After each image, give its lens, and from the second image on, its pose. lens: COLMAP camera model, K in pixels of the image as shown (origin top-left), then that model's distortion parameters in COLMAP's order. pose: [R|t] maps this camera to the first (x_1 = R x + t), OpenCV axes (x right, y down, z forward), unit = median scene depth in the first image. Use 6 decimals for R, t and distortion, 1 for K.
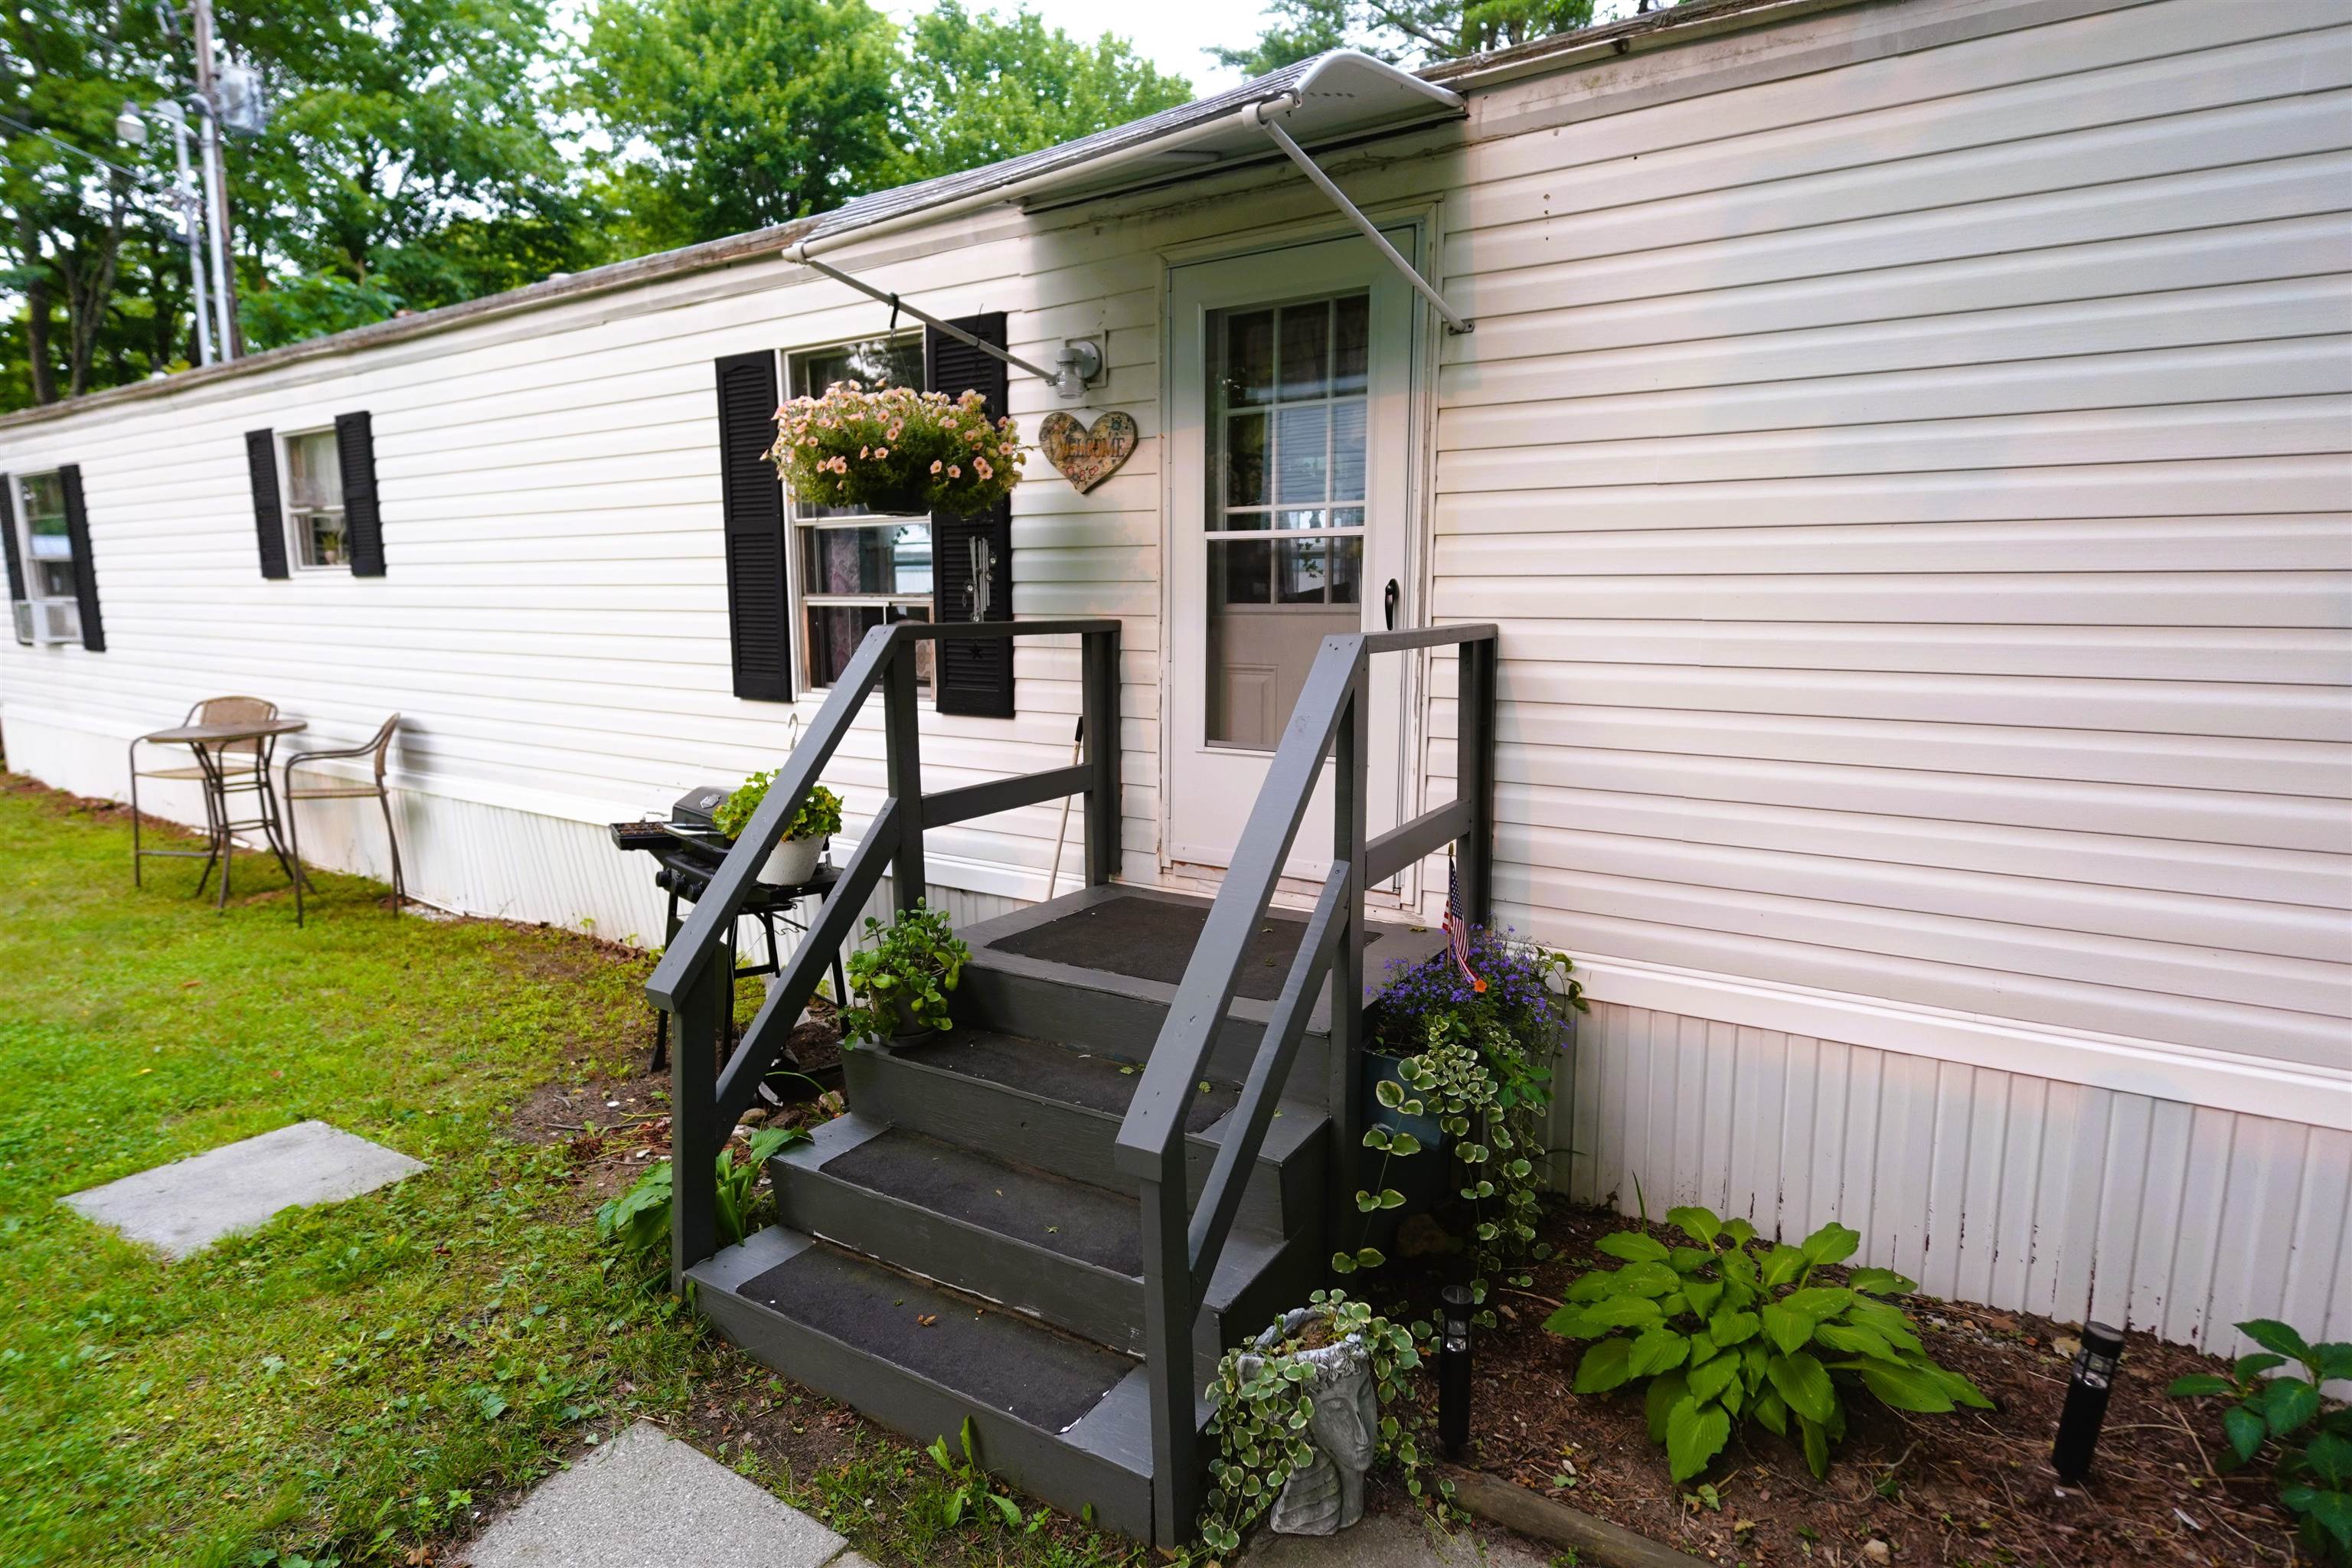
lens RADIAL K [[1185.5, 0, 1176.0], [0, 1185.5, 784.0], [0, 0, 1]] dist [-0.000530, -0.000951]
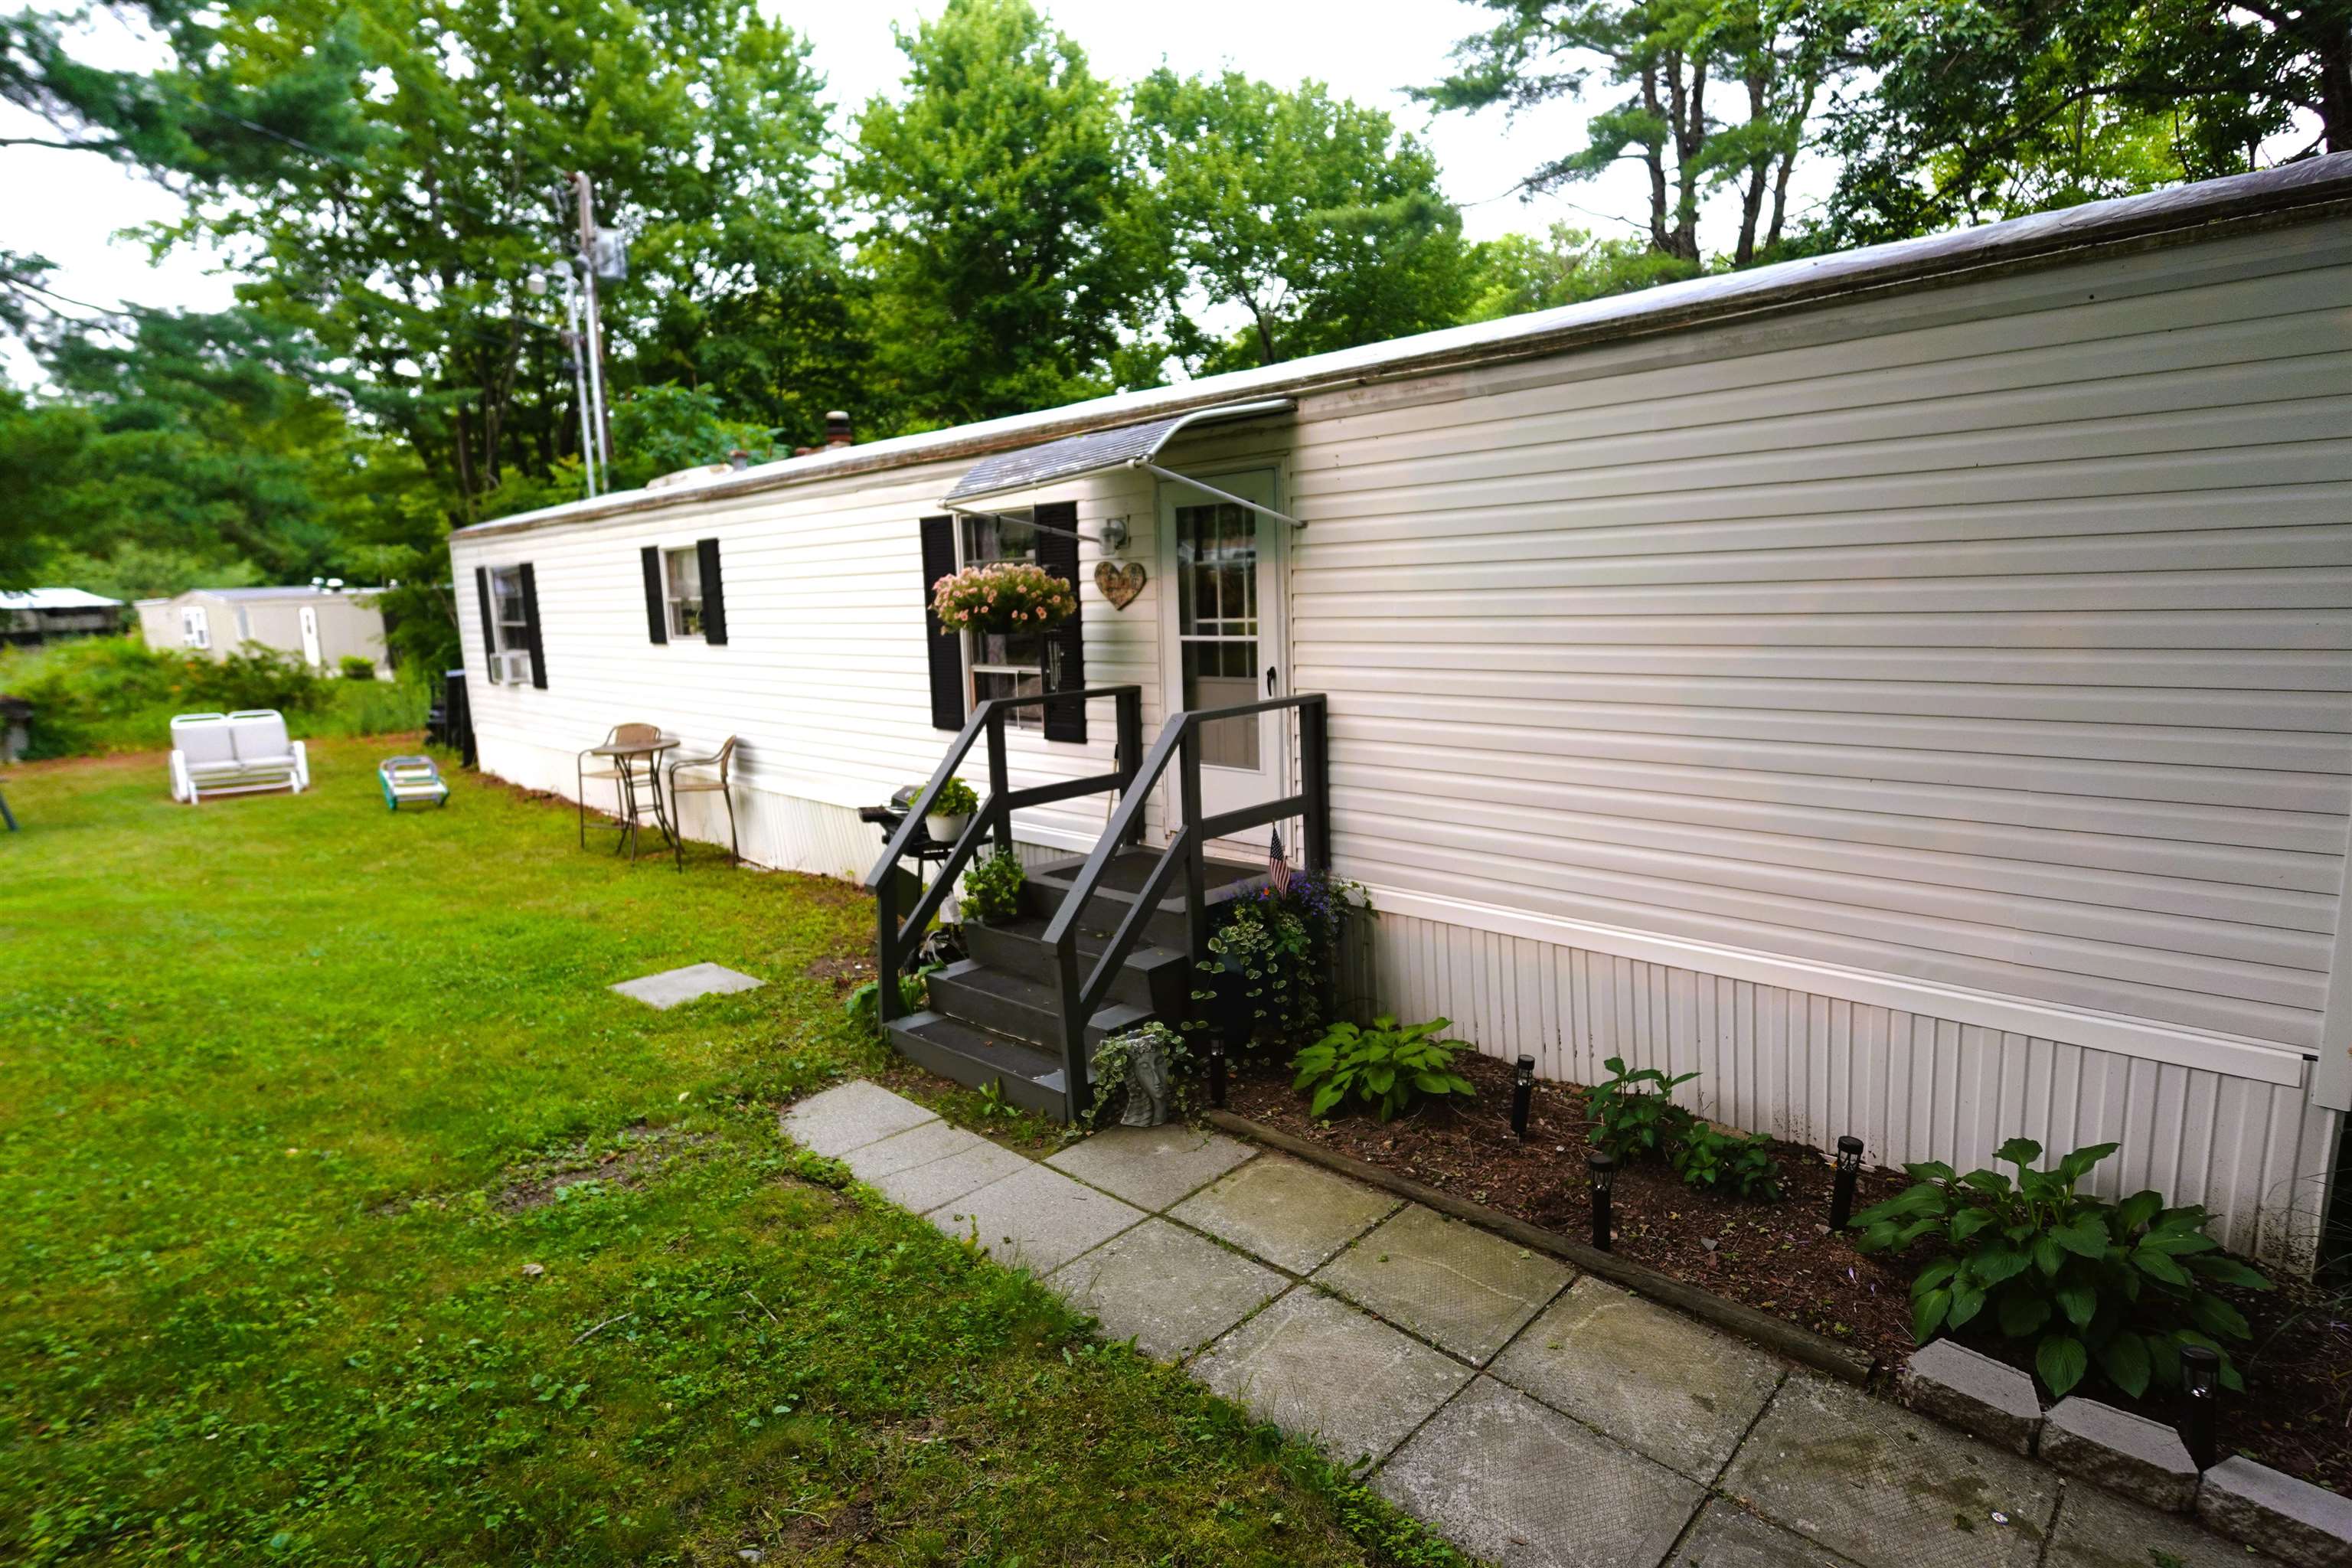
lens RADIAL K [[1185.5, 0, 1176.0], [0, 1185.5, 784.0], [0, 0, 1]] dist [-0.000530, -0.000951]
pose [[0.979280, 0.000797, -0.202507, 0.323337], [0.000753, 0.999971, 0.007577, -0.012472], [0.202508, -0.007572, 0.979251, -0.589472]]
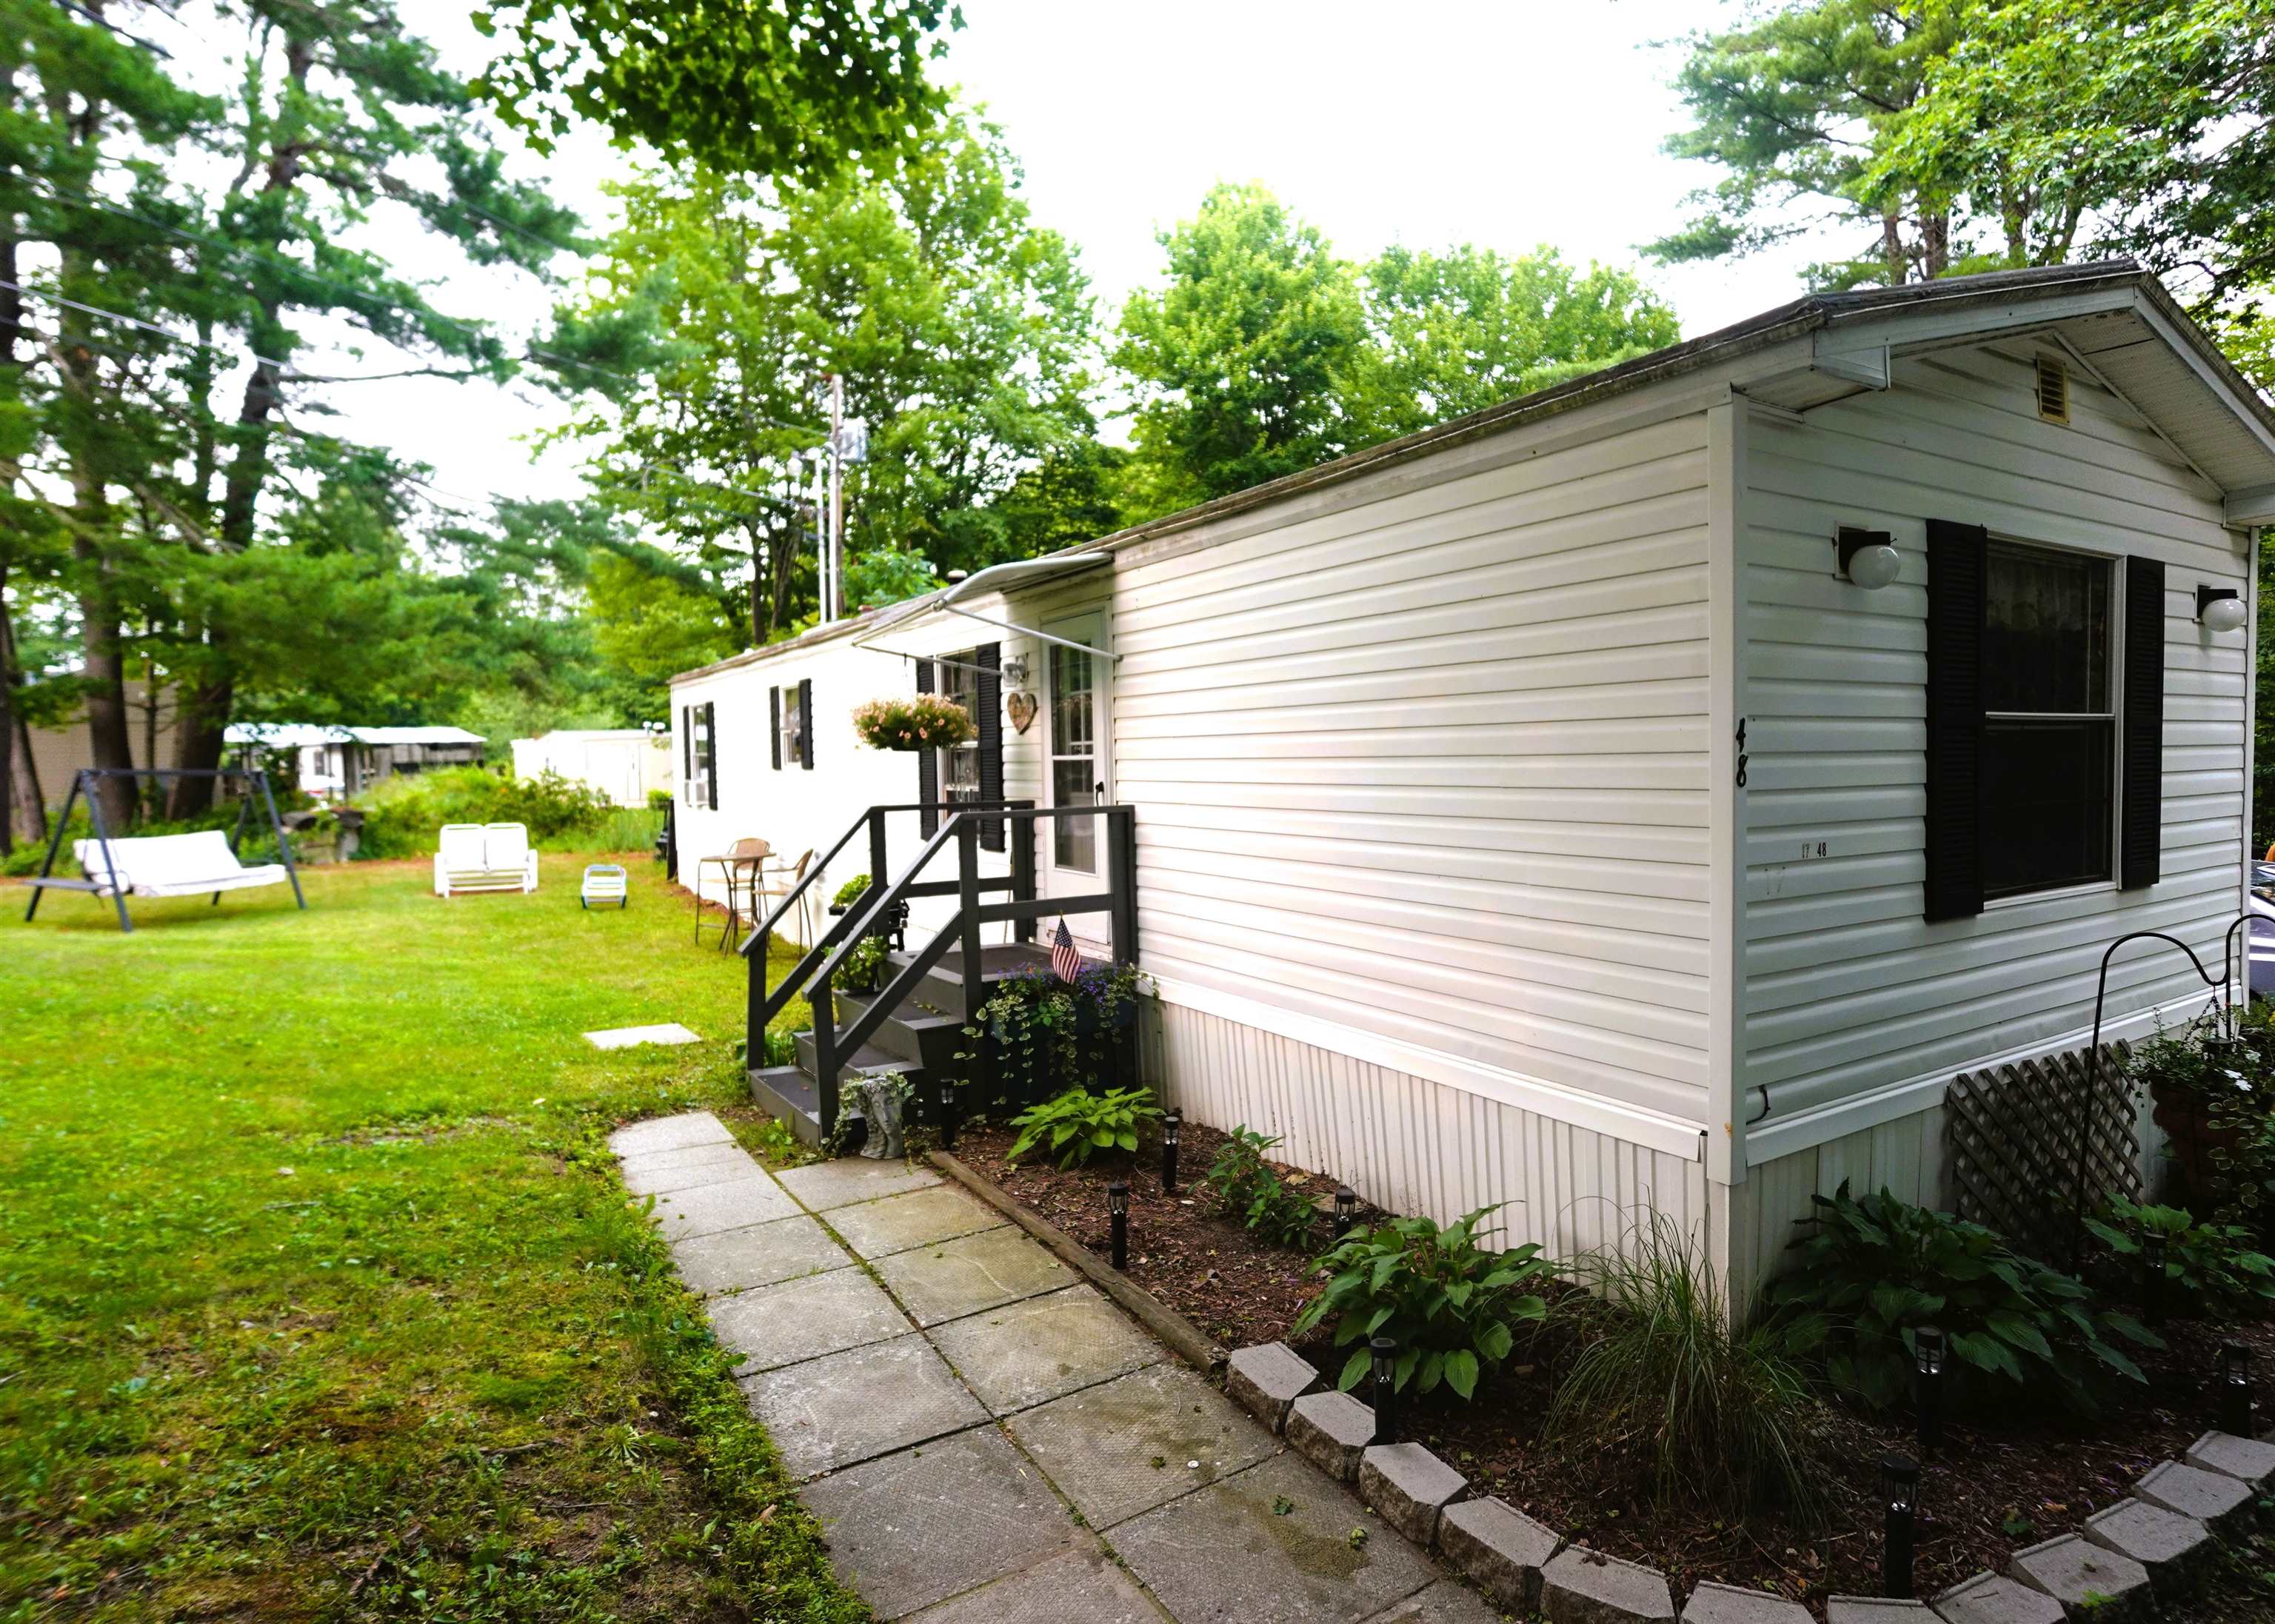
lens RADIAL K [[1227.6, 0, 1221.0], [0, 1227.6, 815.5], [0, 0, 1]] dist [0.001227, 0.000118]
pose [[0.913522, 0.004625, -0.406763, 0.973935], [-0.046792, 0.994493, -0.093778, 0.052136], [0.404089, 0.104701, 0.908708, -0.622985]]
